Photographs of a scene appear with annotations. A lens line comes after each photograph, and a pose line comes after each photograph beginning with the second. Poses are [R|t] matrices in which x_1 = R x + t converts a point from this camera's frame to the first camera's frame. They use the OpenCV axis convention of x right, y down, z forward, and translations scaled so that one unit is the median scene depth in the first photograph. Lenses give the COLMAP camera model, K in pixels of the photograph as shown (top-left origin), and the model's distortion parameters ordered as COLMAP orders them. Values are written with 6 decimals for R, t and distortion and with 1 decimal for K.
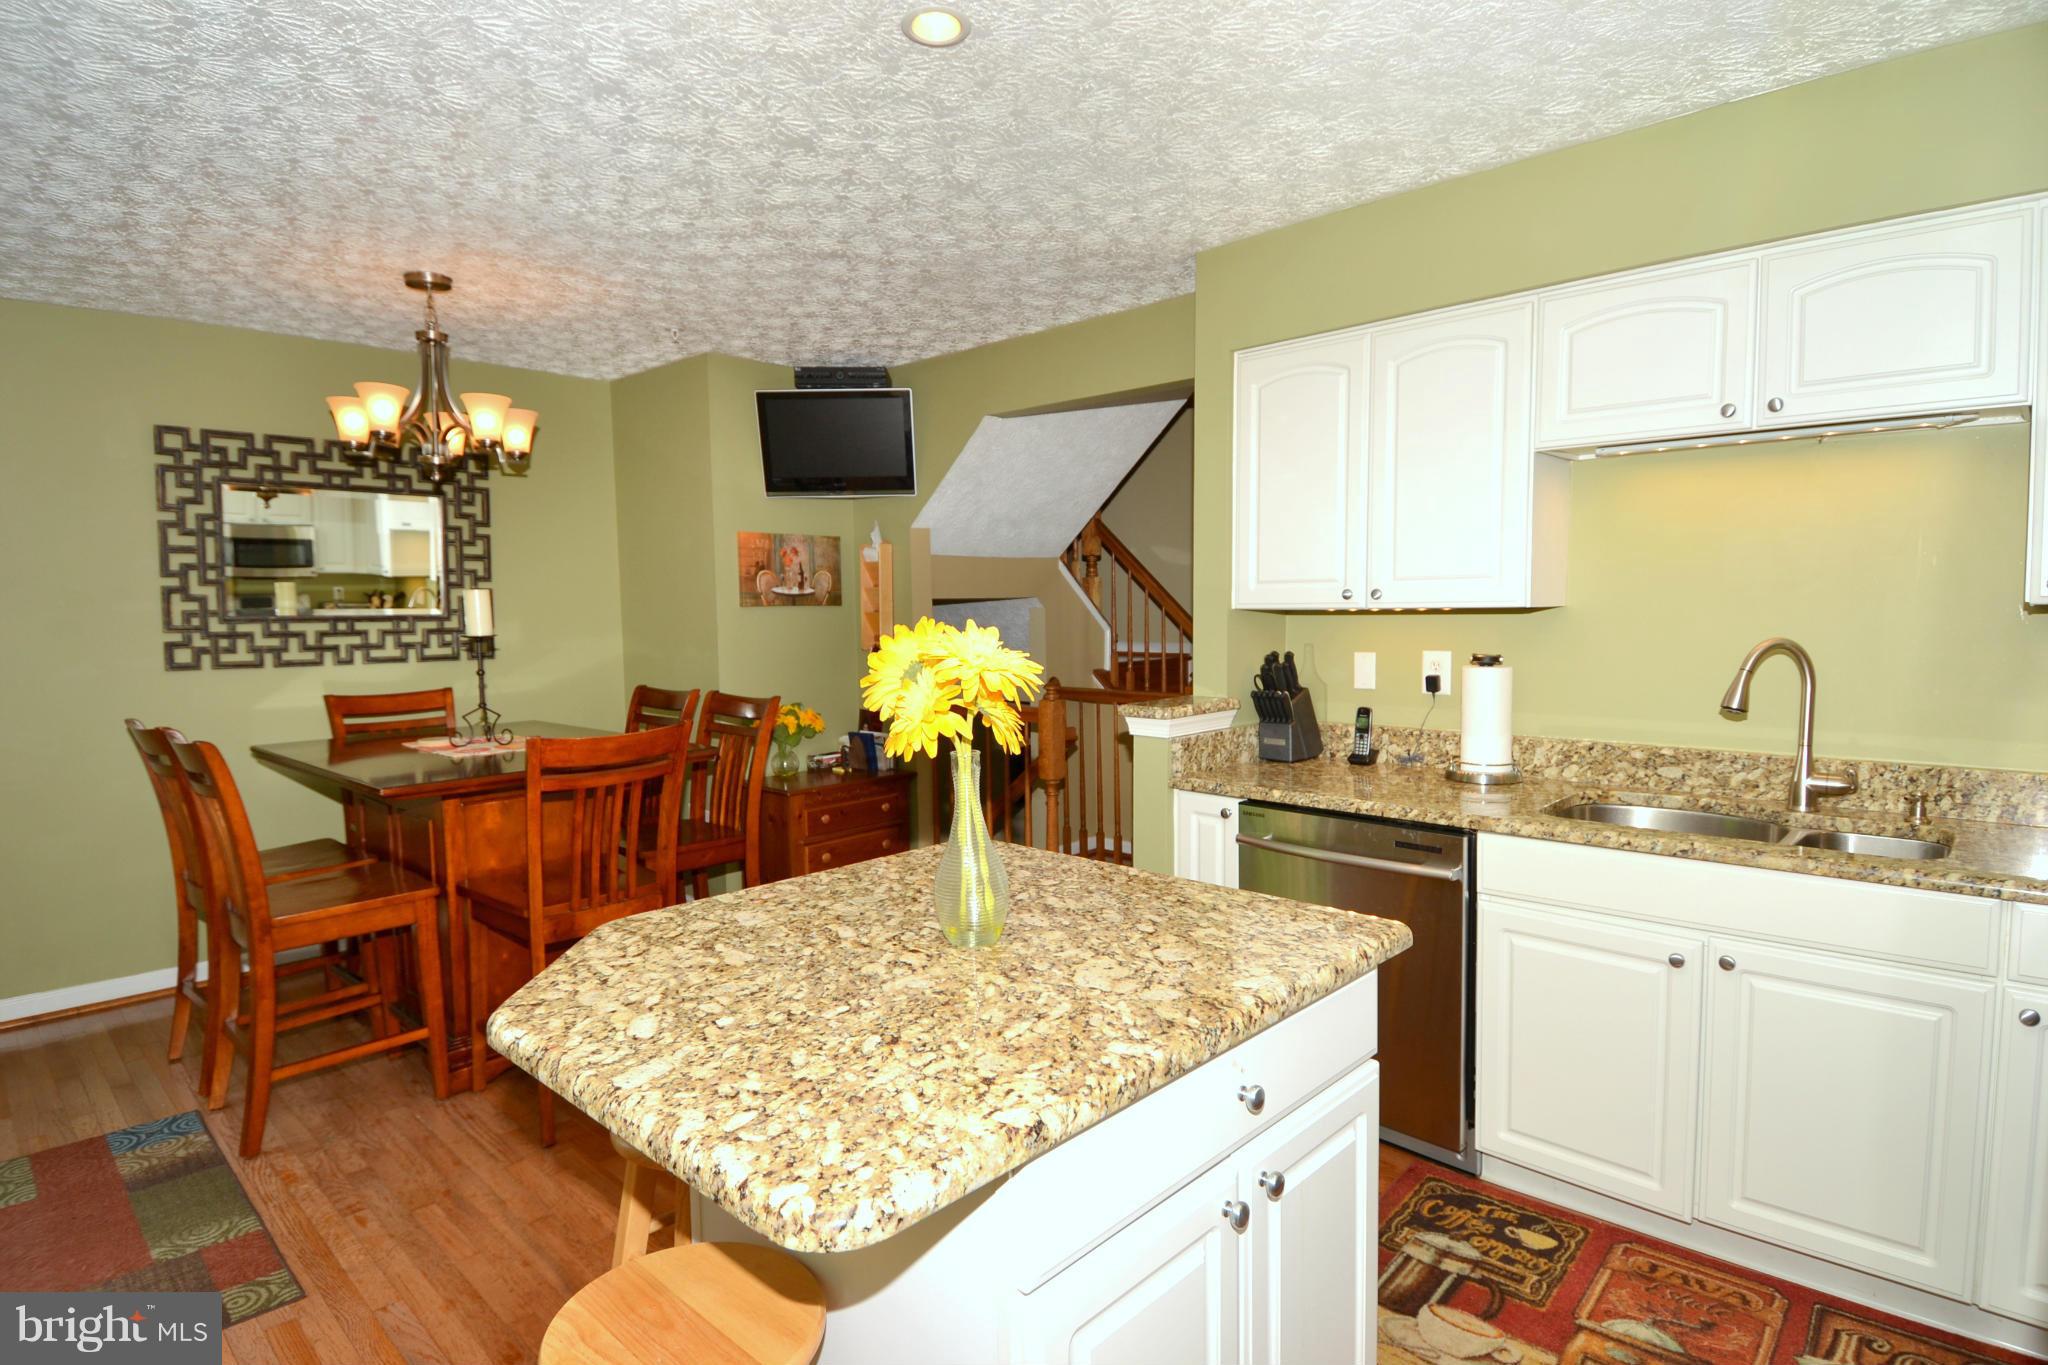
lens RADIAL K [[1068.5, 0, 1008.5], [0, 1068.5, 684.9], [0, 0, 1]] dist [0.015713, -0.004318]
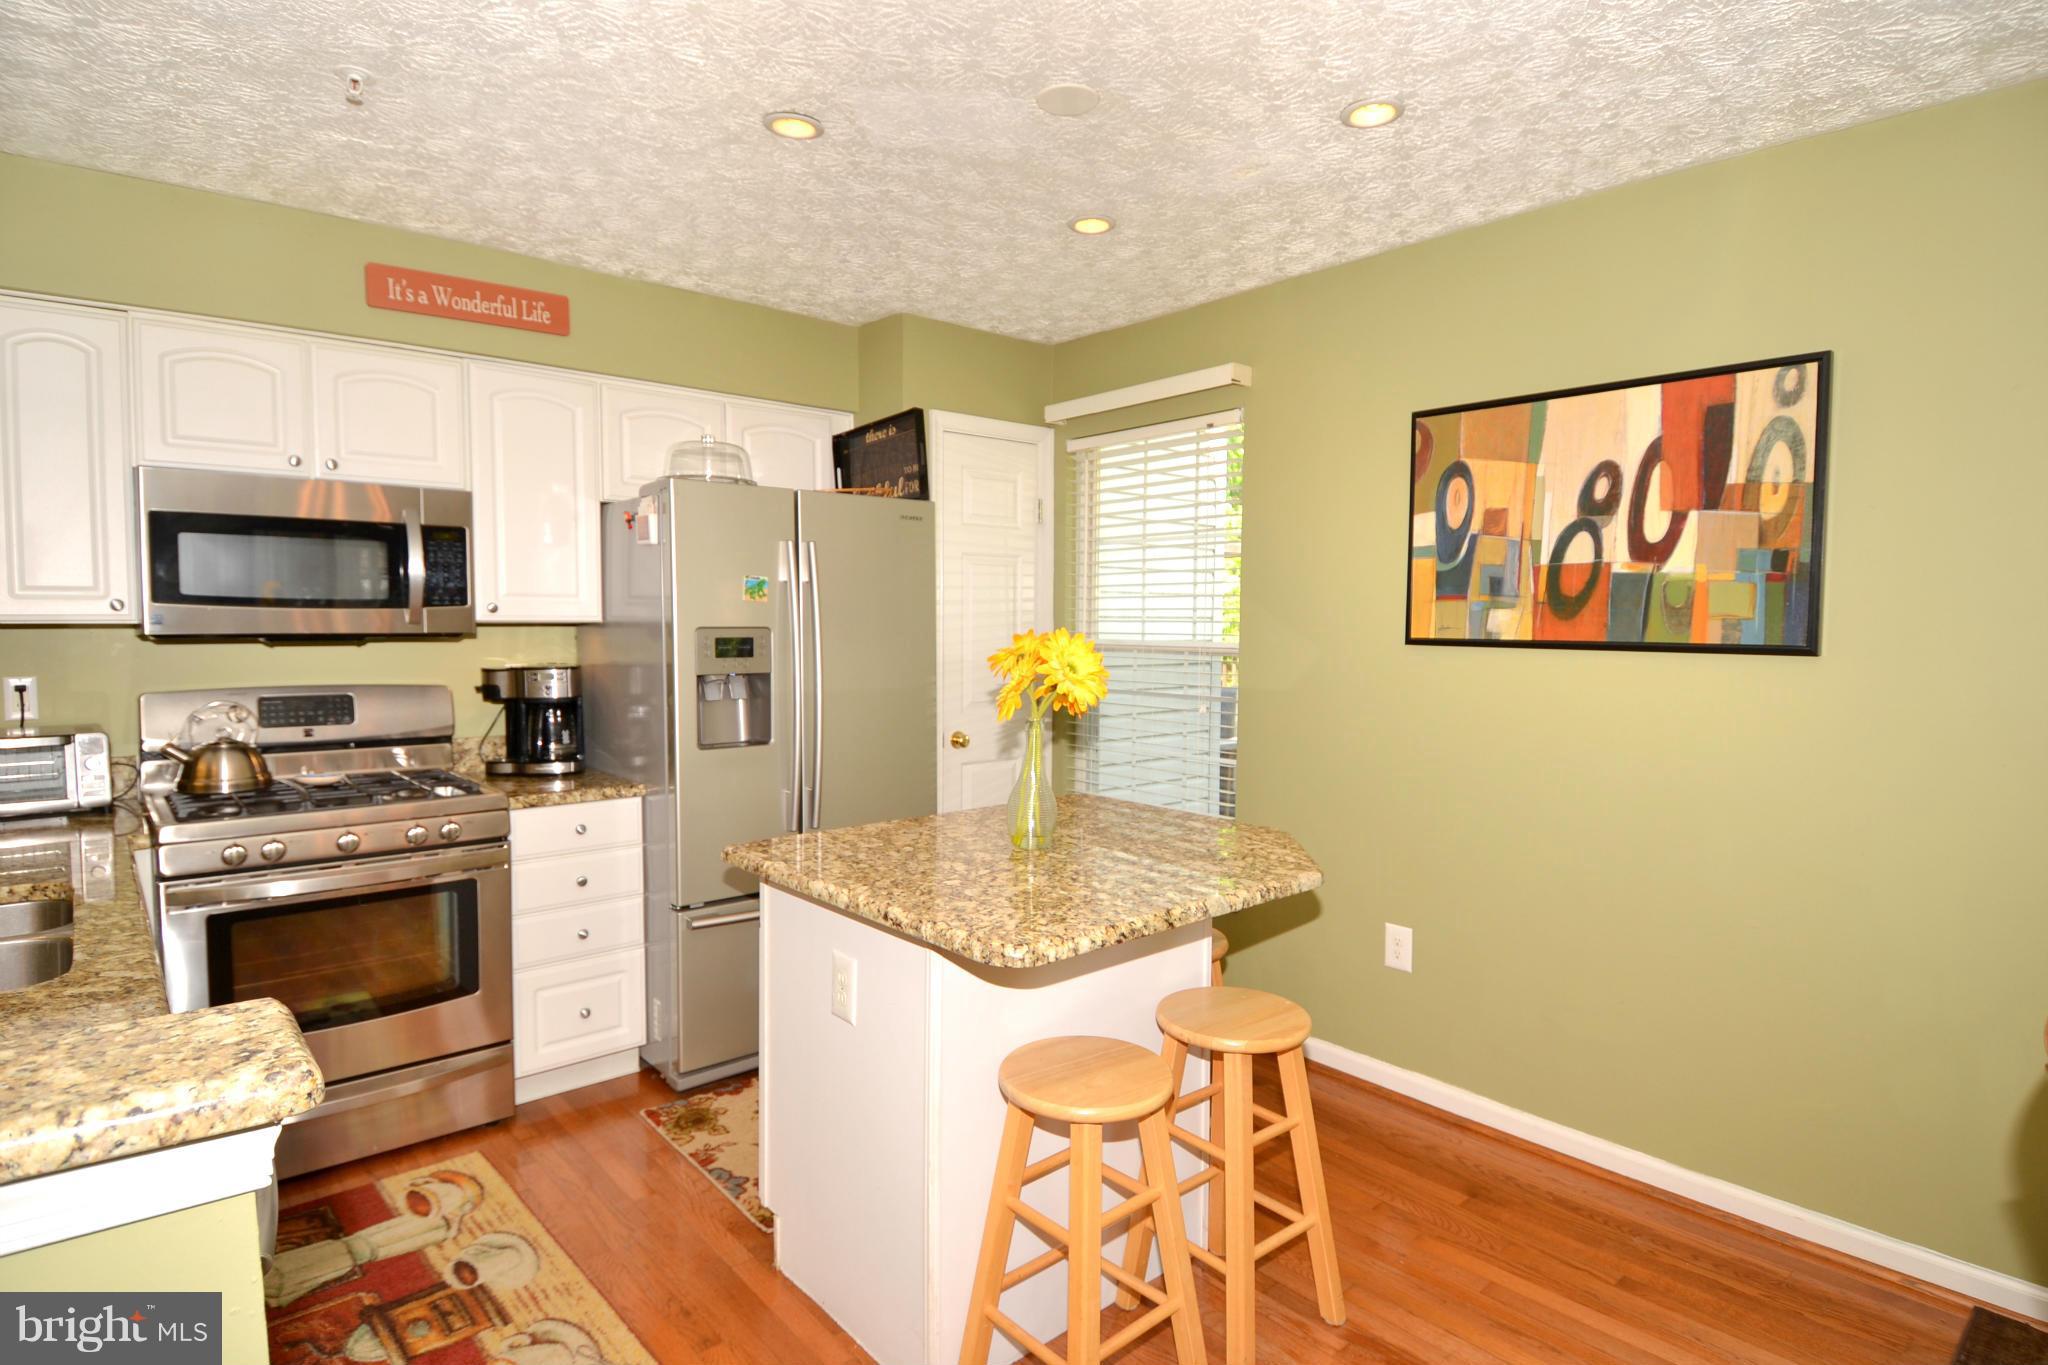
lens RADIAL K [[1068.5, 0, 1017.6], [0, 1068.5, 676.4], [0, 0, 1]] dist [0.015713, -0.004318]
pose [[-0.994577, 0.001091, 0.103999, -0.151909], [0.014907, 0.991116, 0.132165, -0.174559], [-0.102931, 0.132998, -0.985757, 2.245528]]
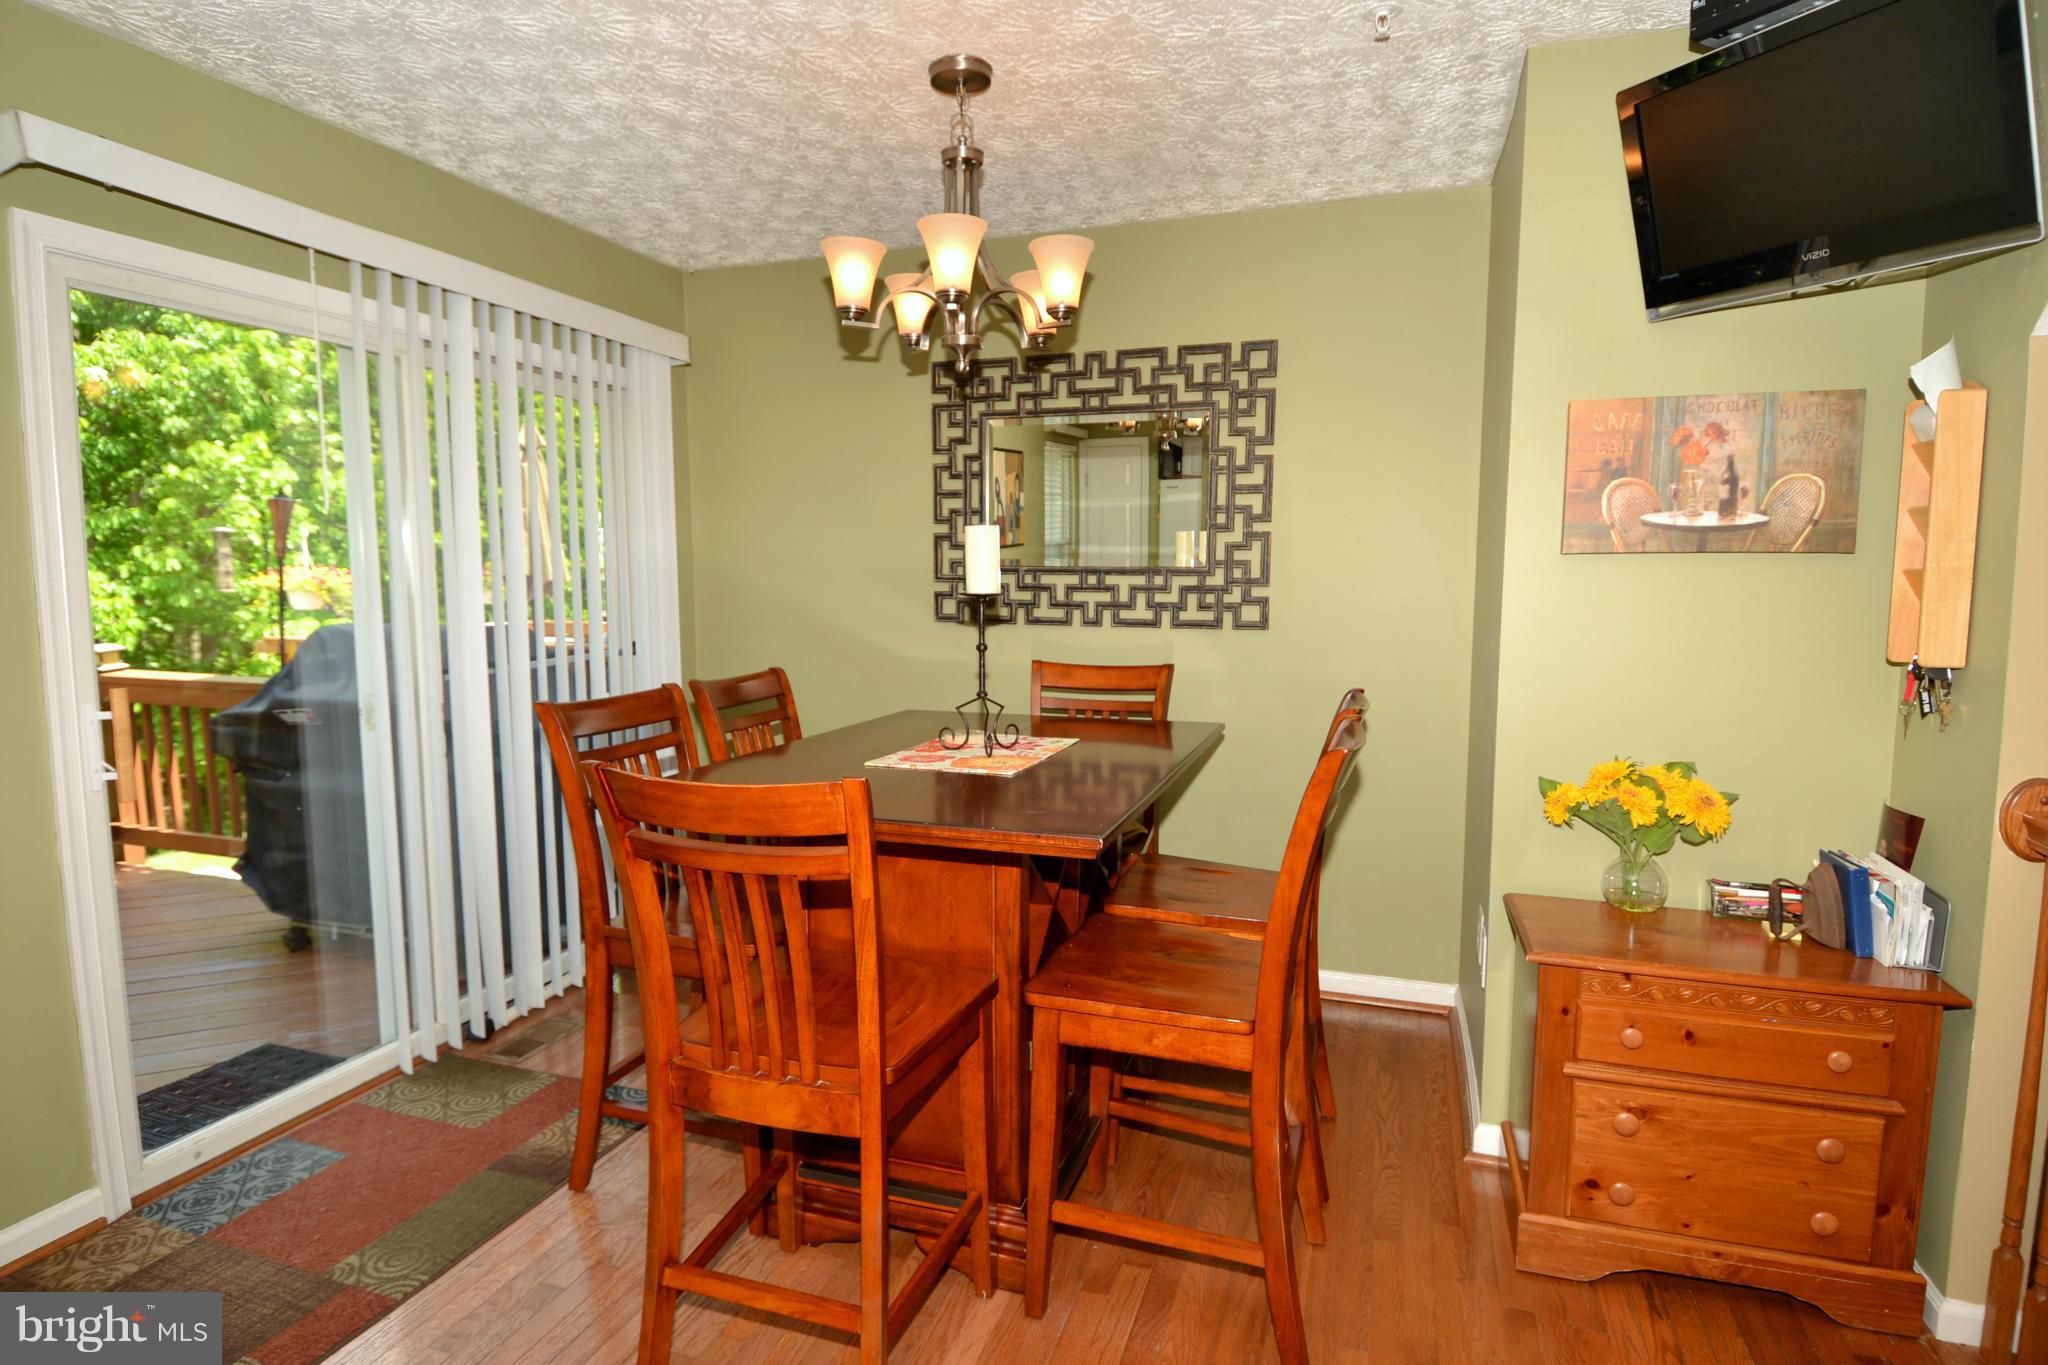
lens RADIAL K [[1068.5, 0, 1005.3], [0, 1068.5, 682.1], [0, 0, 1]] dist [0.015713, -0.004318]
pose [[0.429538, 0.102695, -0.897190, 0.093064], [-0.076693, 0.994072, 0.077067, -0.032248], [0.899786, 0.035705, 0.434868, 0.547103]]
